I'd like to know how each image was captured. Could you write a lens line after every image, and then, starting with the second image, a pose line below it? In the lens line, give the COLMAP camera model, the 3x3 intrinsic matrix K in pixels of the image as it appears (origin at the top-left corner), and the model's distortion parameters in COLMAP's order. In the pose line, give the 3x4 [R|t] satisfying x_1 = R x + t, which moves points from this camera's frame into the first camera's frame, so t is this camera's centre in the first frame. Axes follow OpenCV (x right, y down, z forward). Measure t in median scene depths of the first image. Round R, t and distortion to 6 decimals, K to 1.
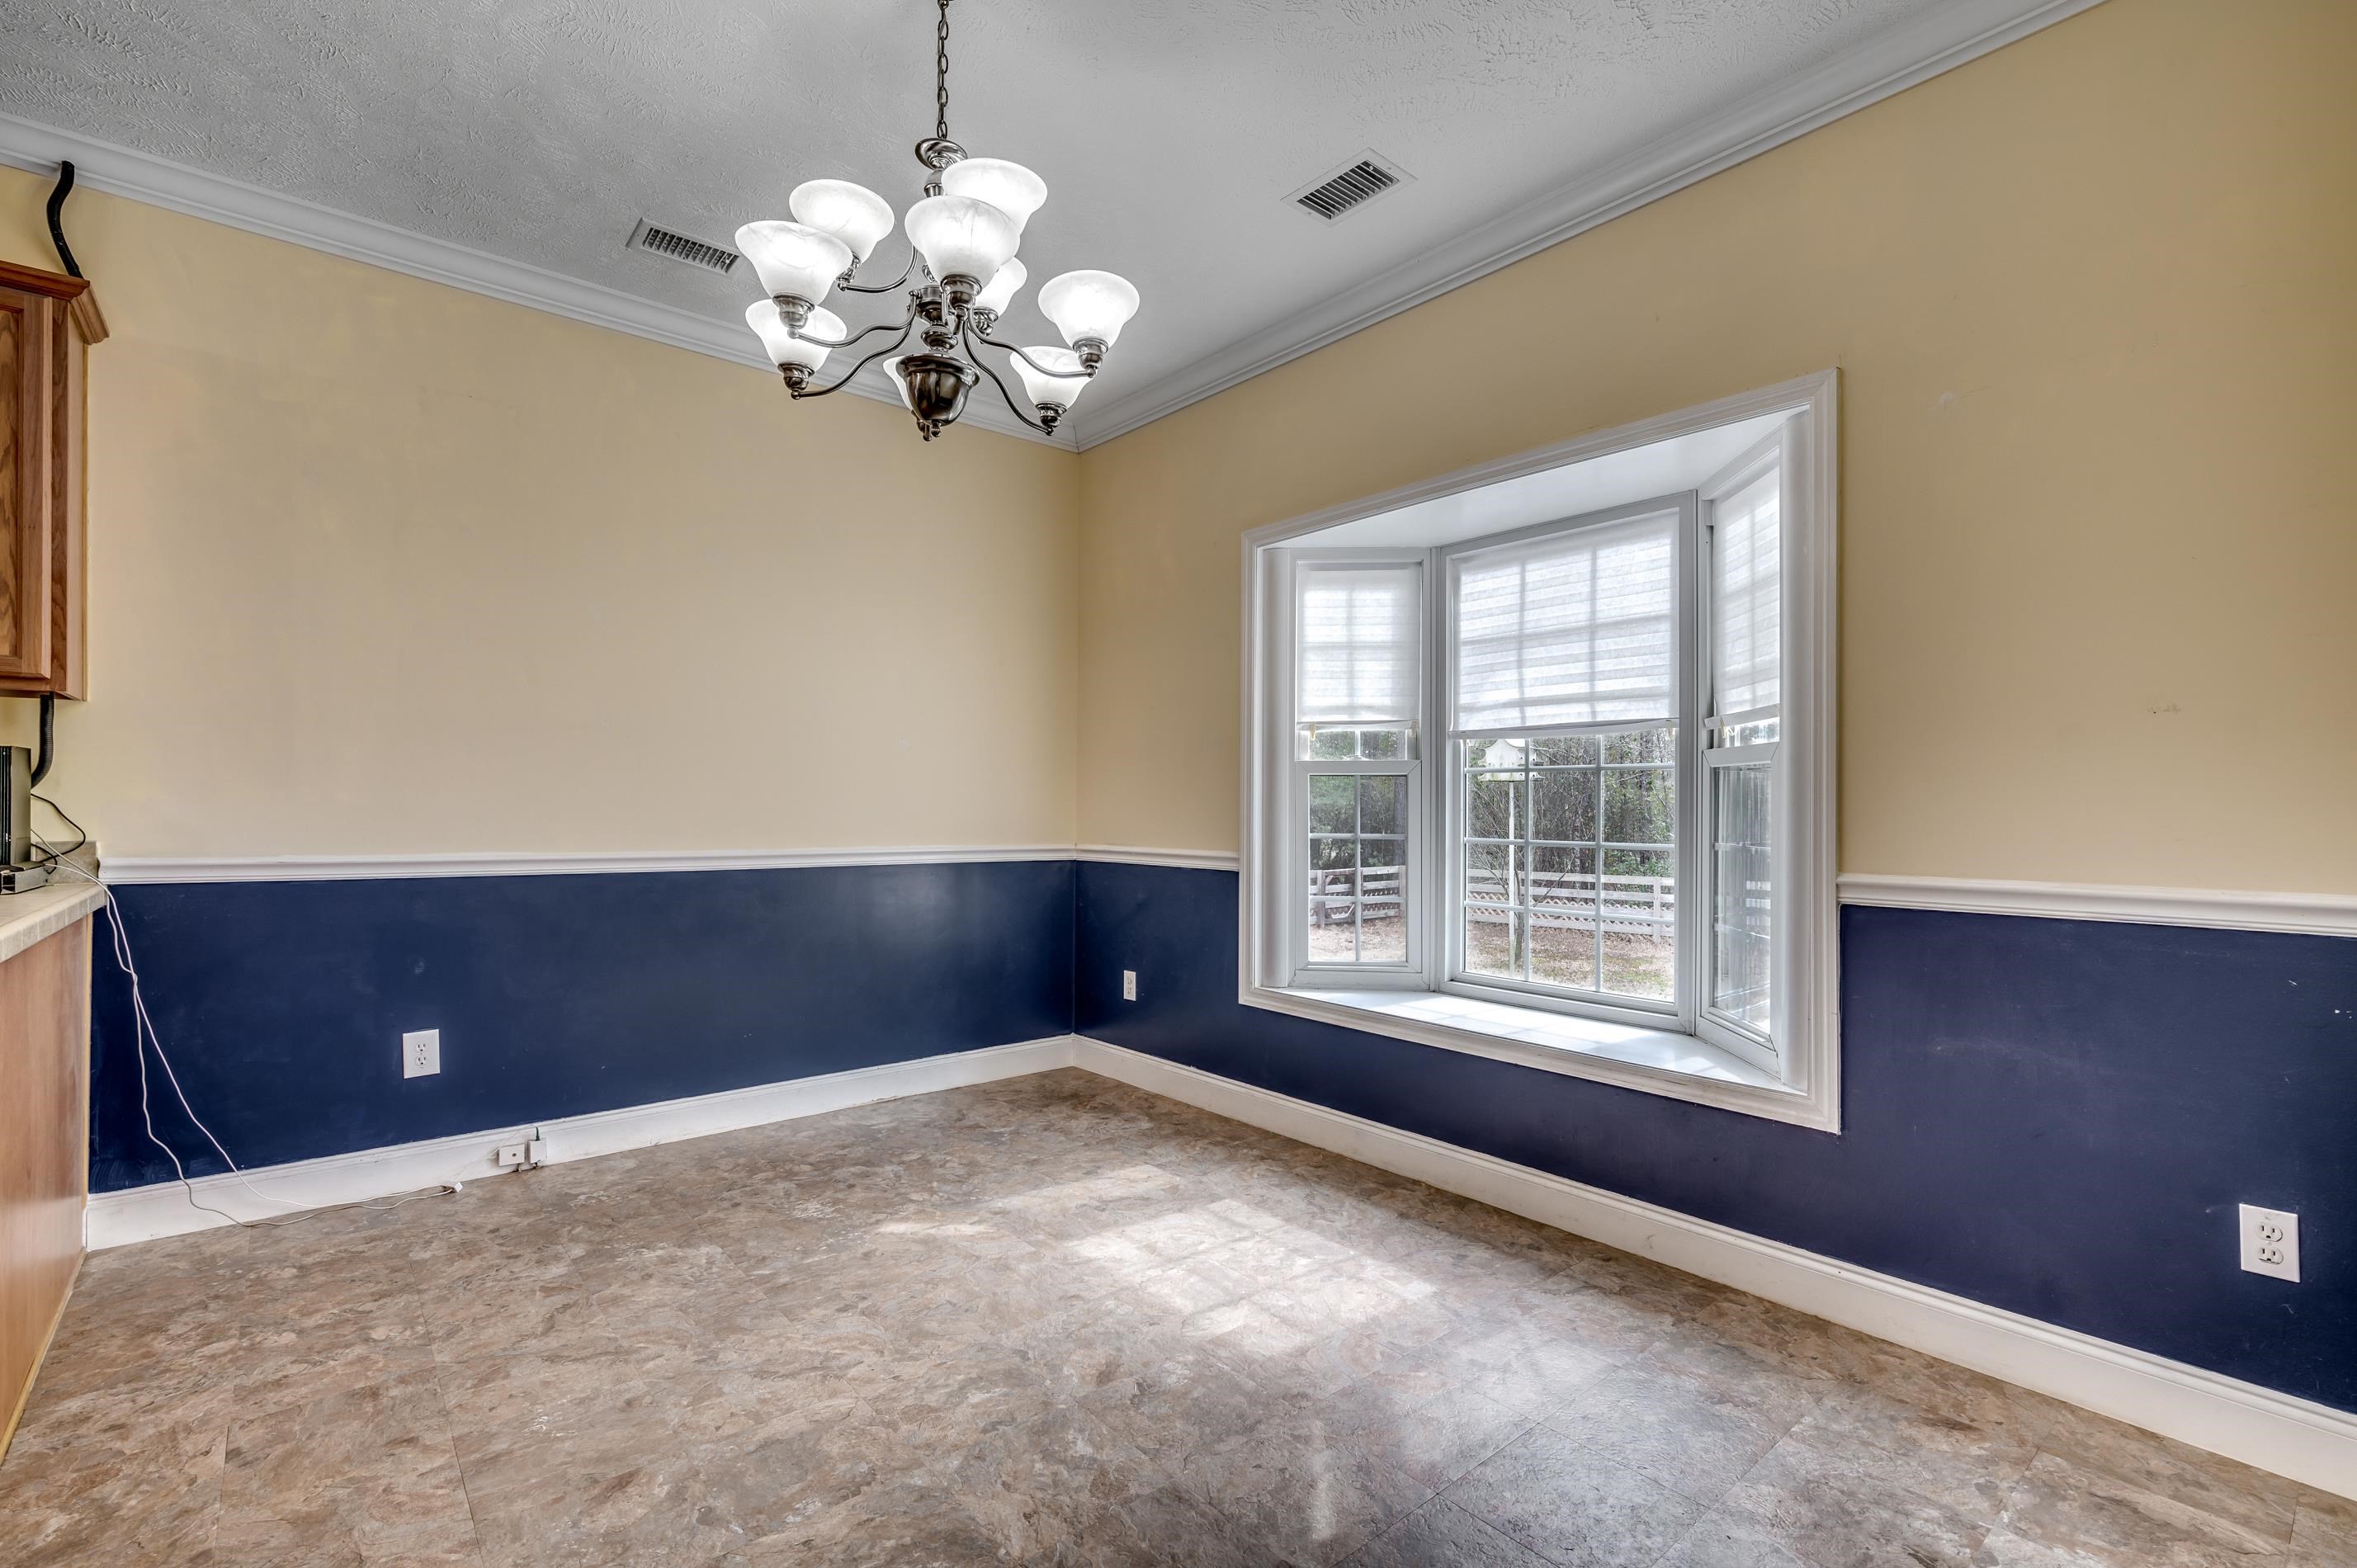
lens RADIAL K [[1046.9, 0, 1174.8], [0, 1046.9, 797.8], [0, 0, 1]] dist [-0.000587, -0.000086]
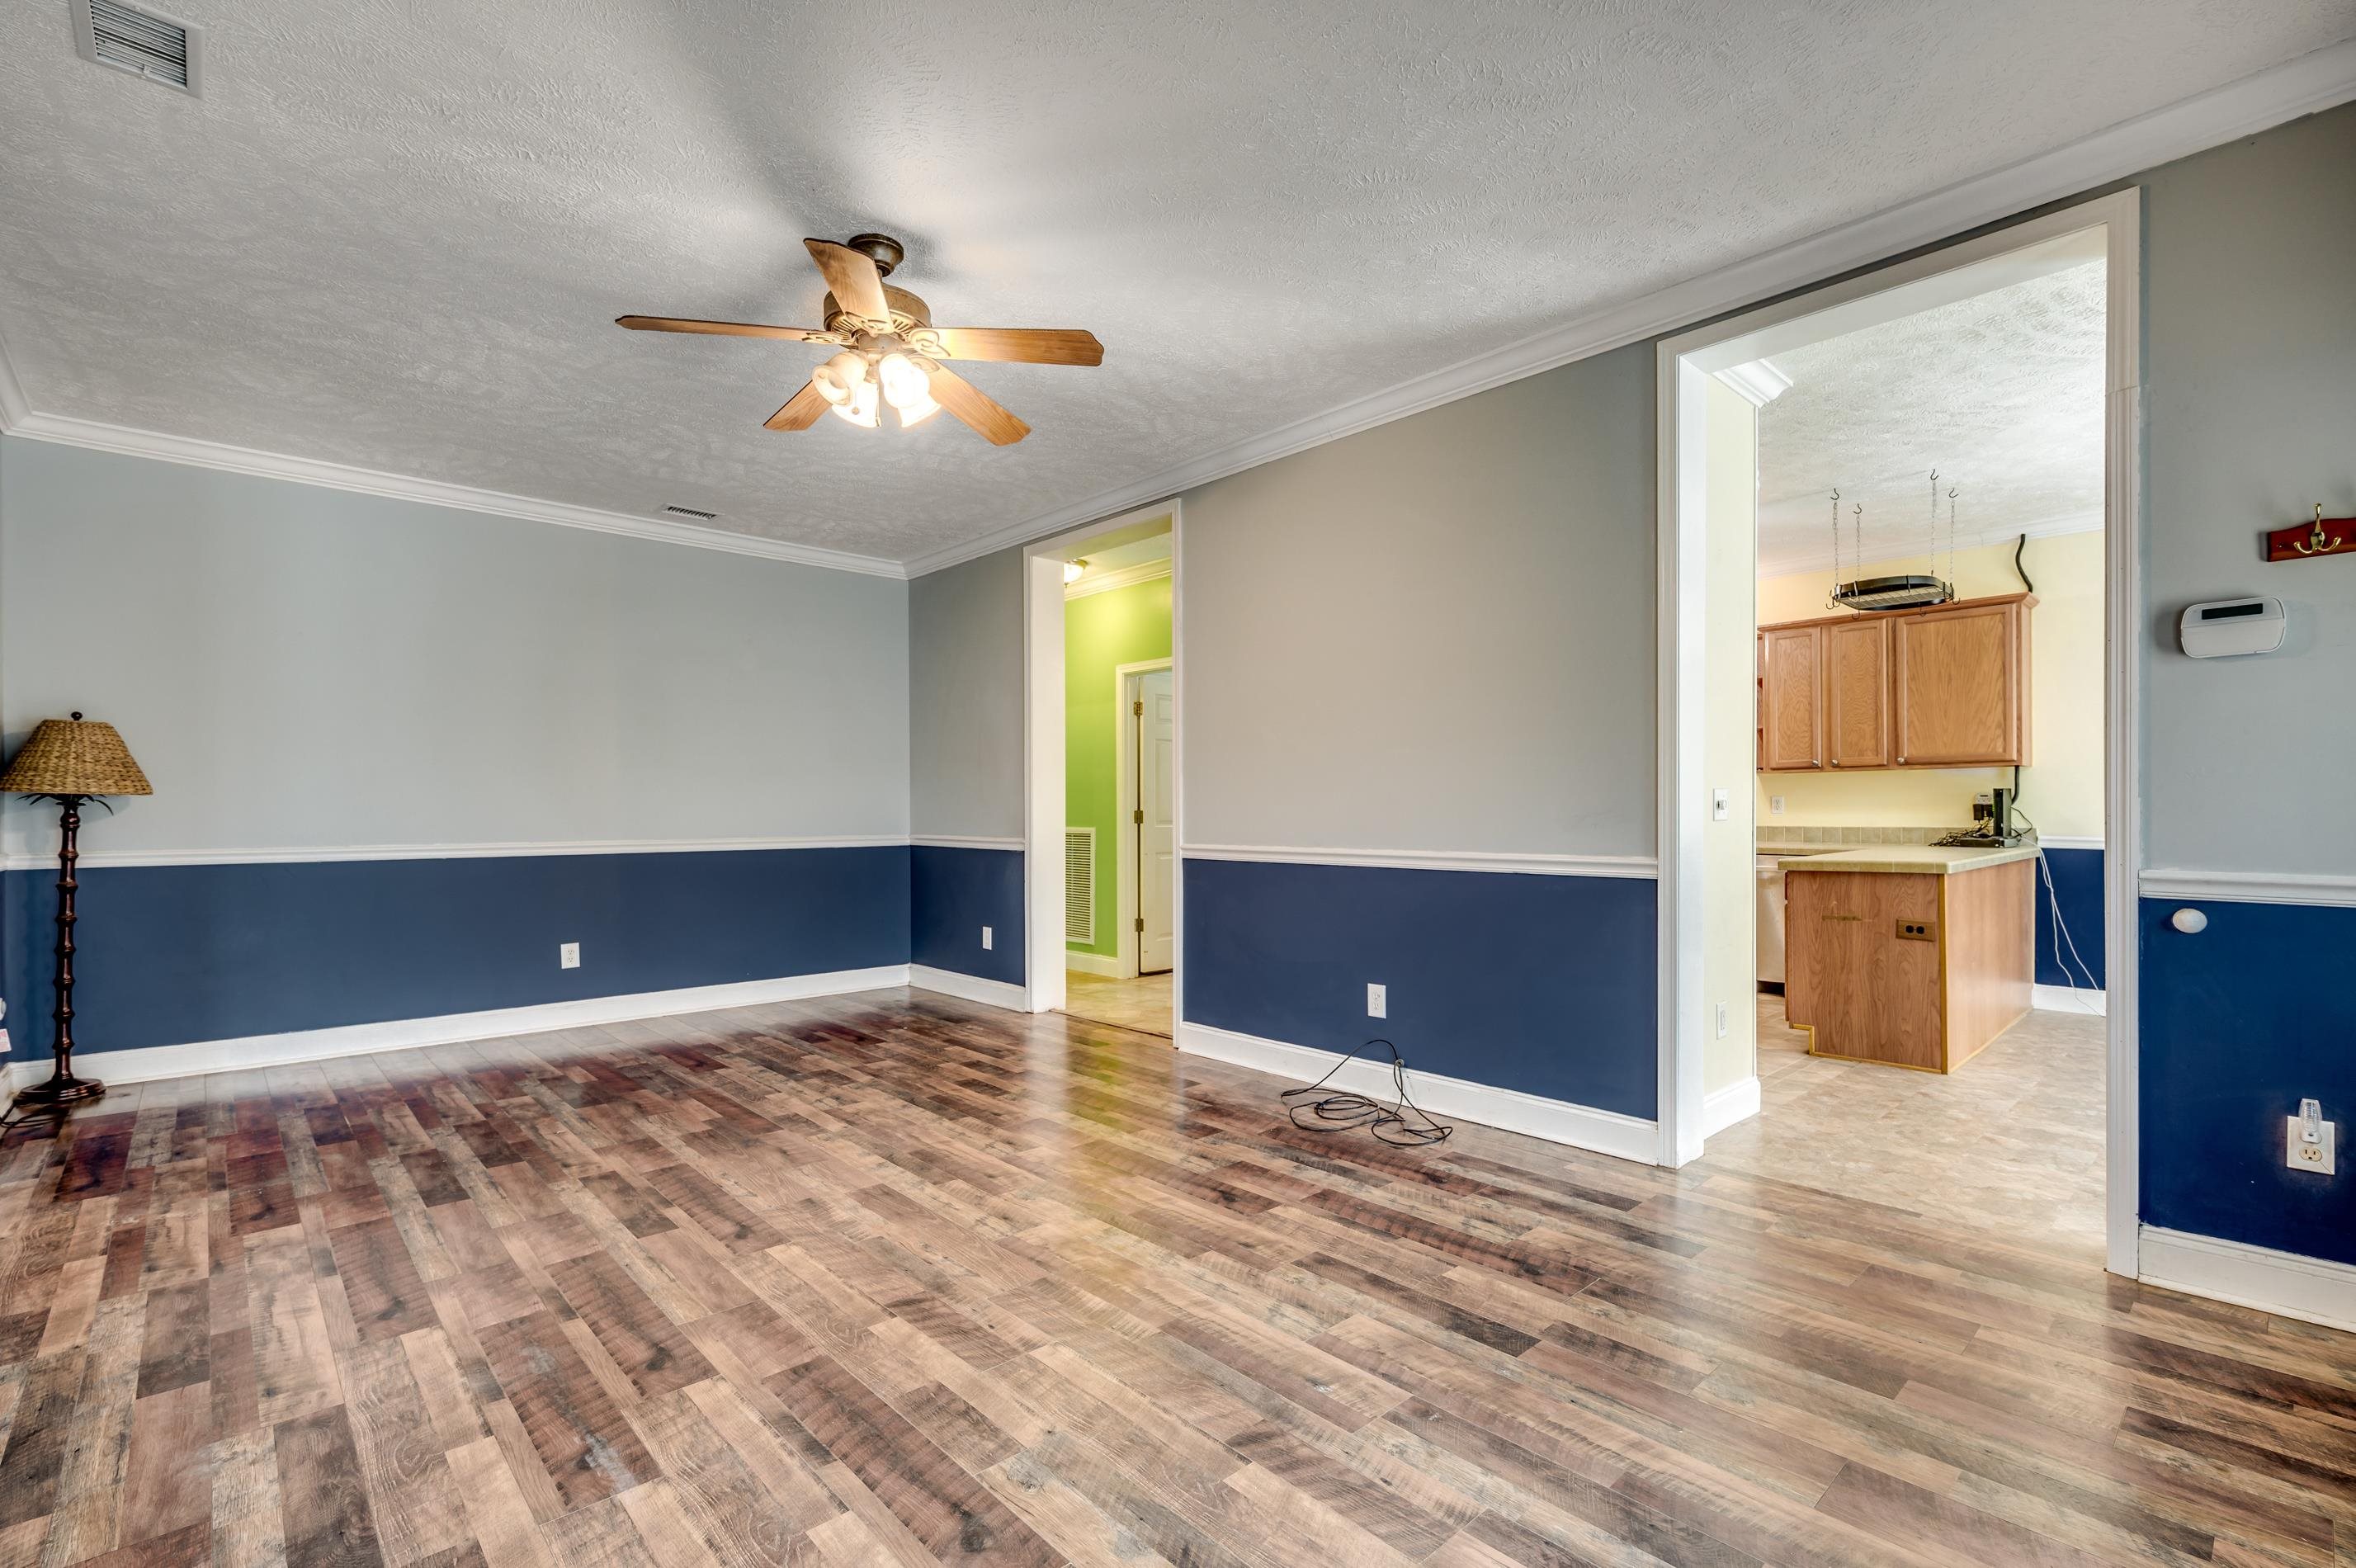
lens RADIAL K [[1053.5, 0, 1186.1], [0, 1053.5, 822.7], [0, 0, 1]] dist [-0.000852, -0.000275]
pose [[0.049751, 0.007182, -0.998736, 0.938421], [0.011637, 0.999902, 0.007770, -0.007659], [0.998694, -0.012009, 0.049662, -0.774473]]
